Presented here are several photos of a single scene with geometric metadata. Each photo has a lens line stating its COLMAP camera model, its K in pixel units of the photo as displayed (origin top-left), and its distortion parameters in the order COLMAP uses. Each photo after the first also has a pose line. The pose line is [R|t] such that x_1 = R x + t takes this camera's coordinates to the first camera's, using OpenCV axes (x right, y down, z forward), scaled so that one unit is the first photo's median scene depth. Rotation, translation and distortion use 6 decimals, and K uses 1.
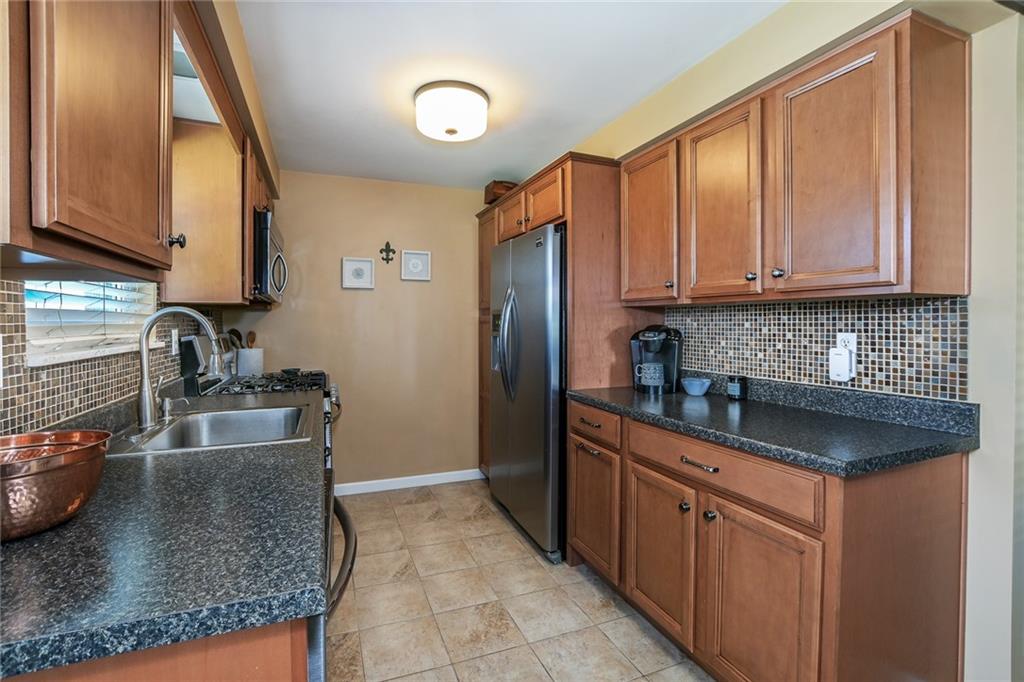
lens RADIAL K [[469.4, 0, 488.3], [0, 469.4, 325.8], [0, 0, 1]] dist [-0.017750, -0.000312]
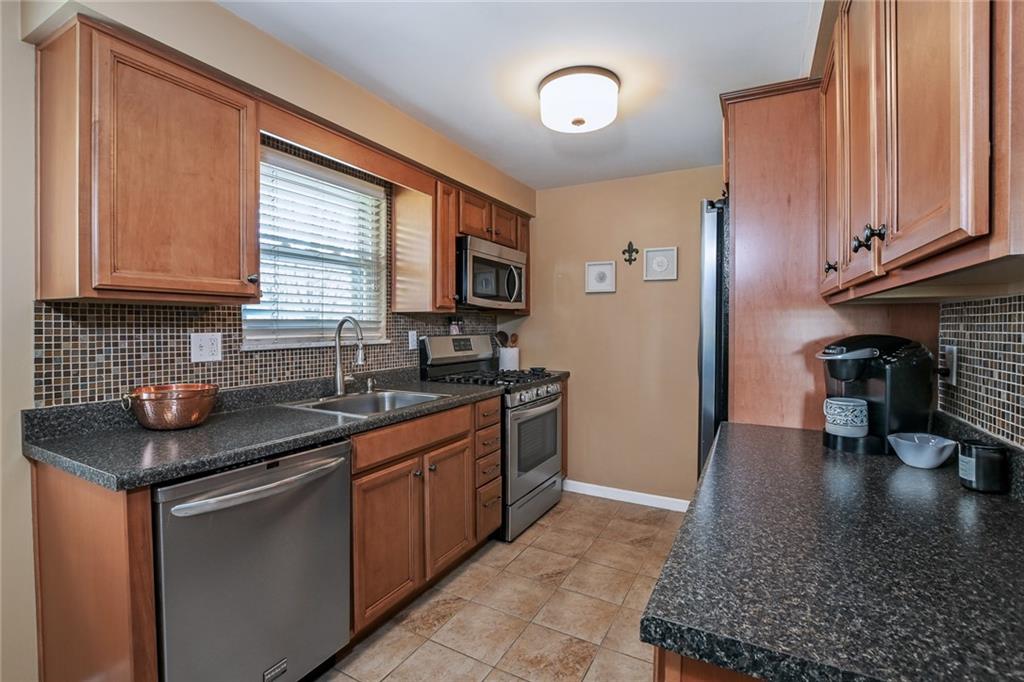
lens RADIAL K [[469.4, 0, 485.0], [0, 469.4, 330.7], [0, 0, 1]] dist [-0.017750, -0.000312]
pose [[0.632330, 0.014197, -0.774569, 0.629666], [-0.007812, 0.999898, 0.011950, -0.014769], [0.774659, -0.001506, 0.632377, 0.320648]]
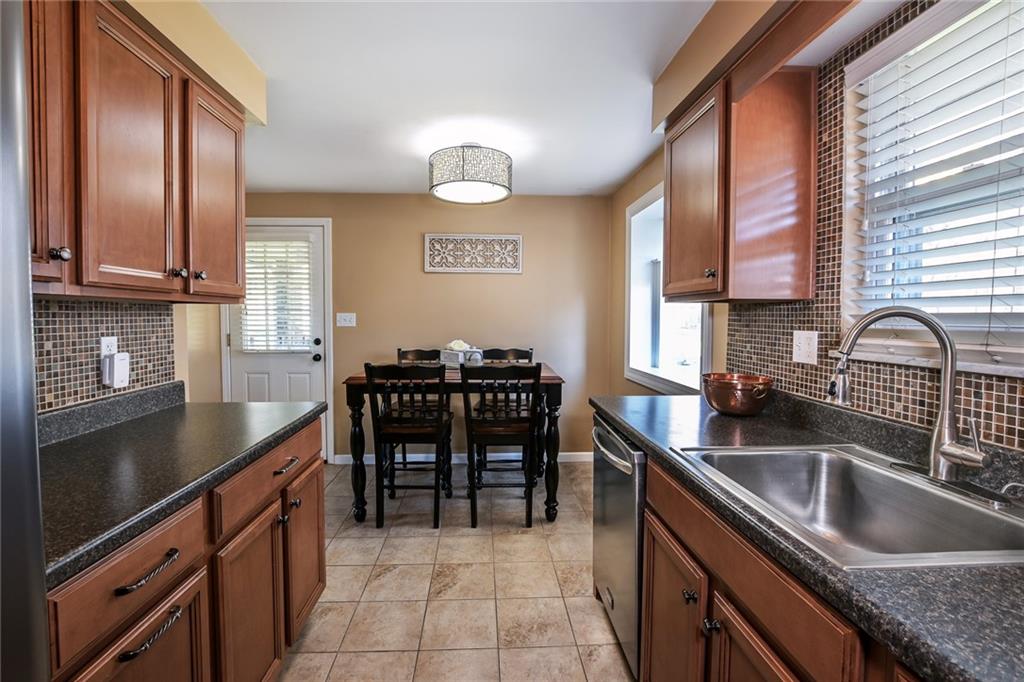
lens RADIAL K [[469.4, 0, 507.1], [0, 469.4, 338.4], [0, 0, 1]] dist [-0.017750, -0.000312]
pose [[-0.958990, -0.013687, 0.283111, -0.236308], [0.001658, 0.998546, 0.053889, -0.027654], [-0.283437, 0.052148, -0.957572, 1.496984]]
